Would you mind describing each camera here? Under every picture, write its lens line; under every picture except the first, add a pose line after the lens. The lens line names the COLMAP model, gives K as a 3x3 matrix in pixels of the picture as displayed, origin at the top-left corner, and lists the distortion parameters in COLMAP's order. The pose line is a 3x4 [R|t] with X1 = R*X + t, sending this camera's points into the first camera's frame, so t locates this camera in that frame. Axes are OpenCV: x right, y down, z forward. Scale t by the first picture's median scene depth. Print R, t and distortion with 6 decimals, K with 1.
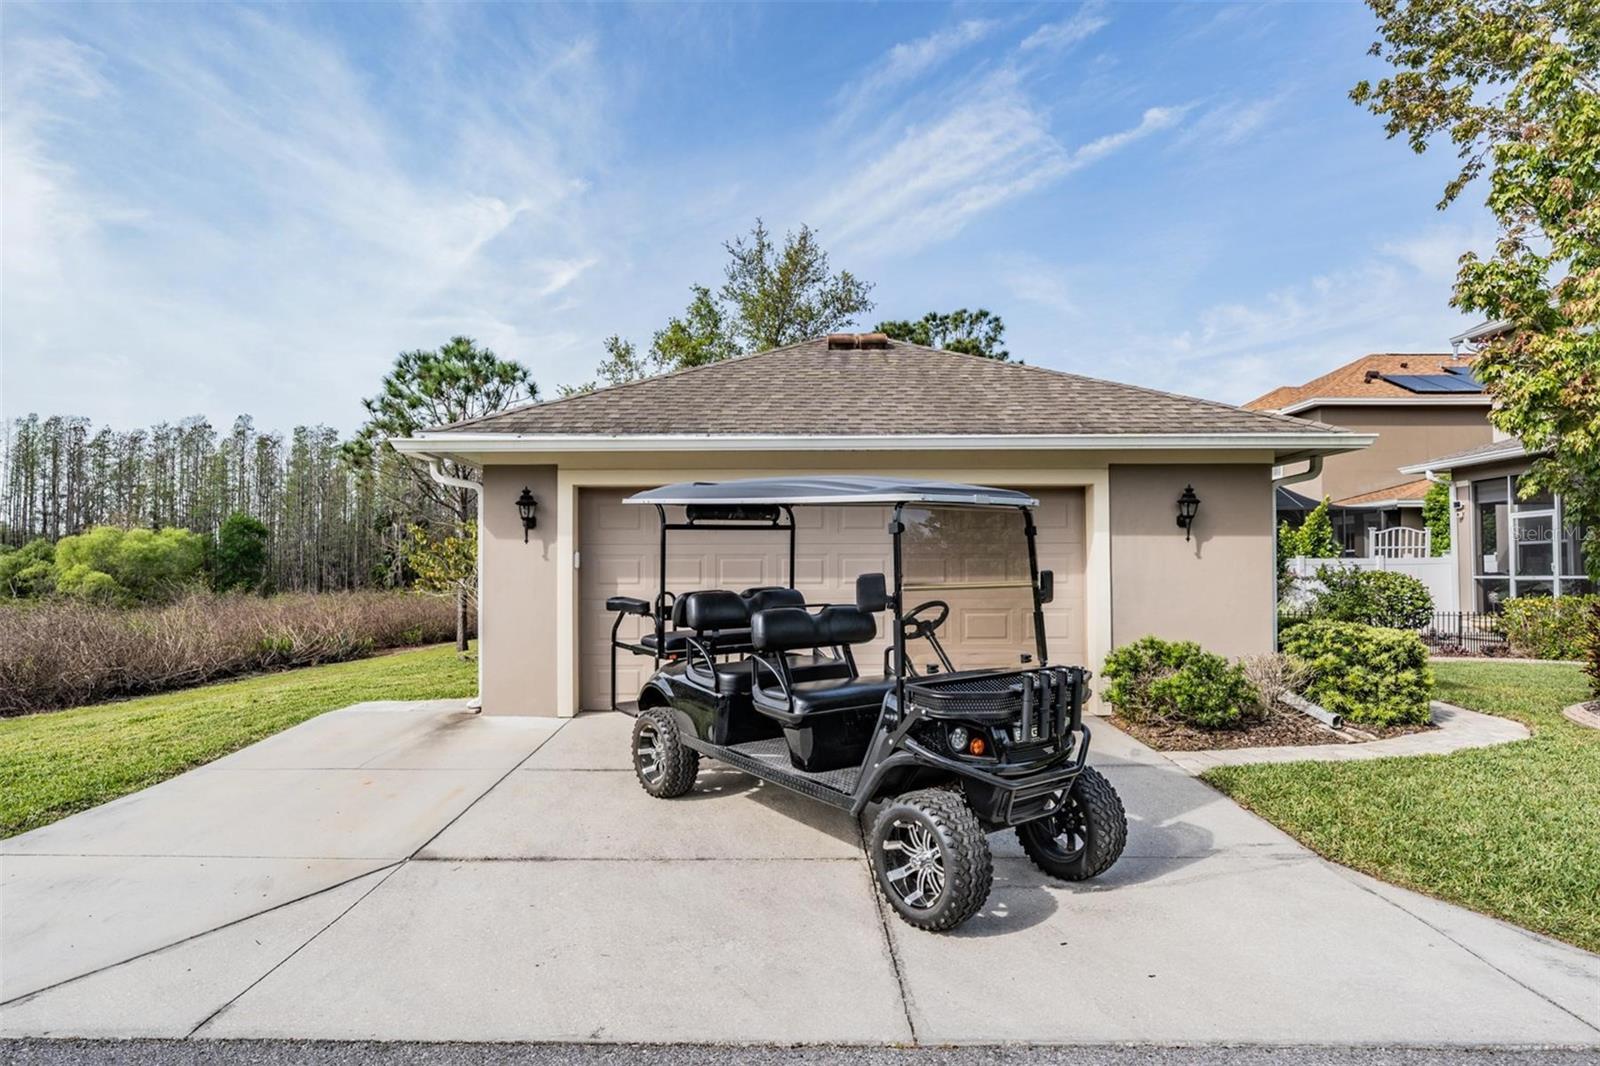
lens RADIAL K [[869.2, 0, 797.4], [0, 869.2, 557.8], [0, 0, 1]] dist [-0.001848, -0.001216]
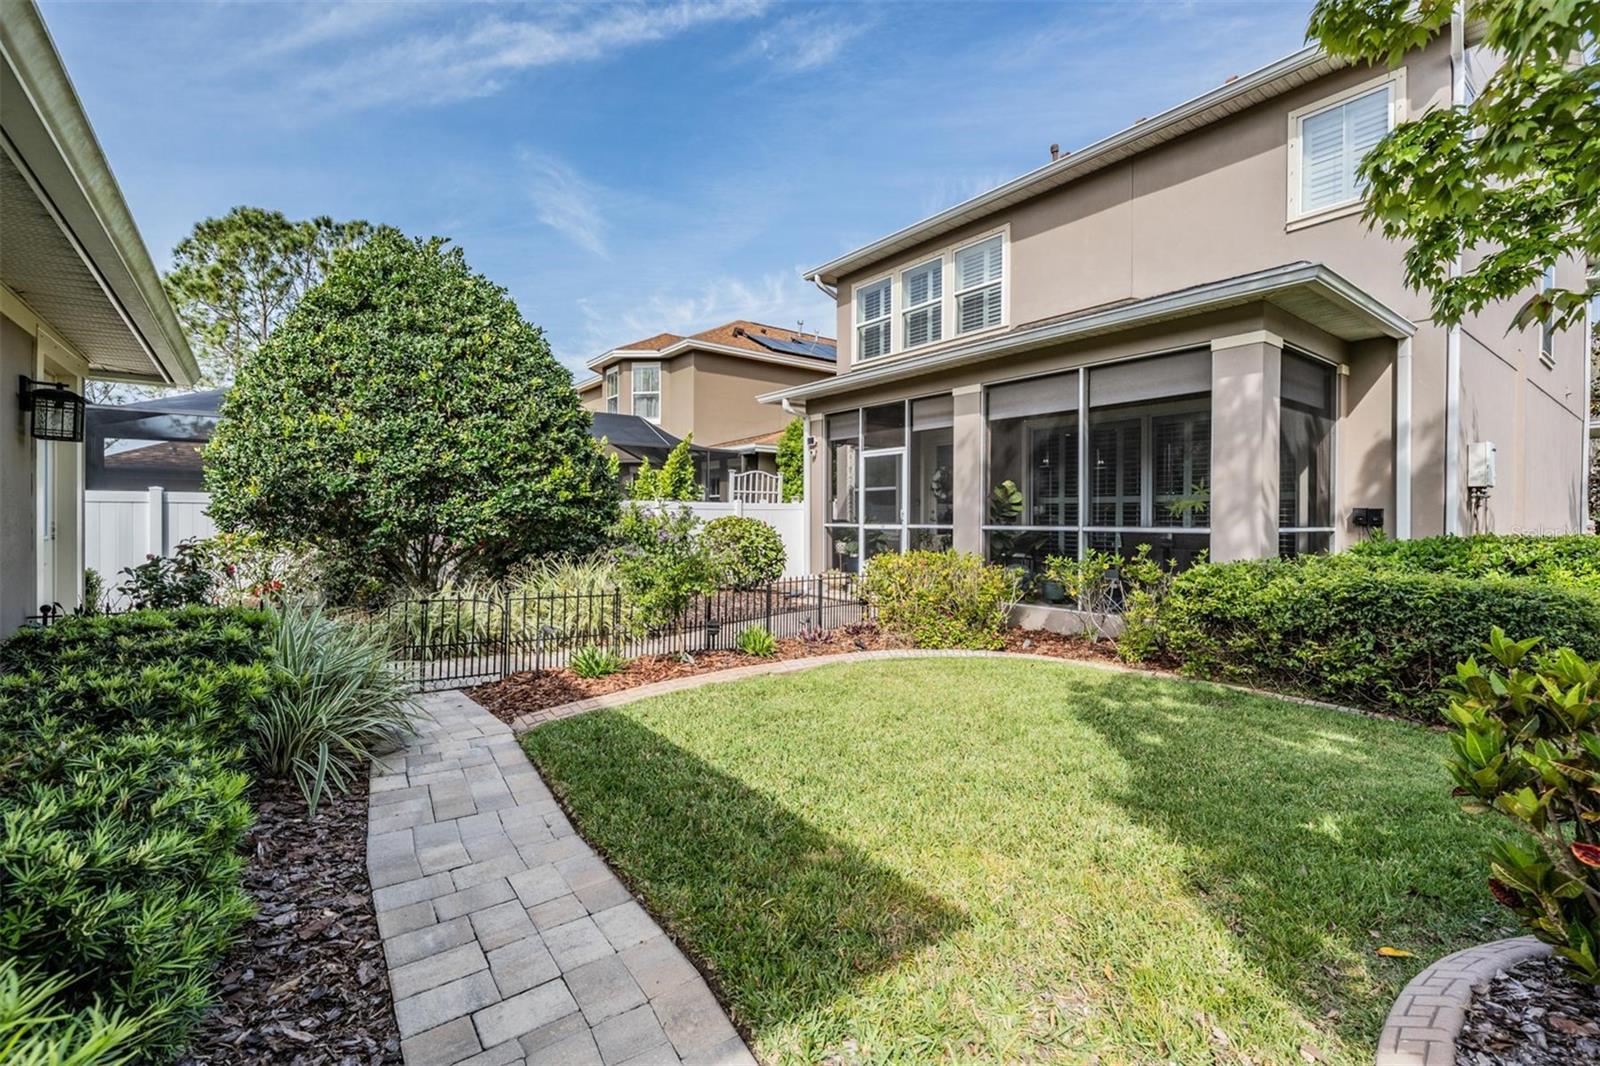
lens RADIAL K [[696.9, 0, 800.0], [0, 696.9, 533.0], [0, 0, 1]] dist [-0.000042, 0.000078]
pose [[0.786856, -0.005796, 0.617109, 0.265137], [-0.020738, 0.999143, 0.035826, 0.004631], [-0.616788, -0.040988, 0.786062, 0.375515]]
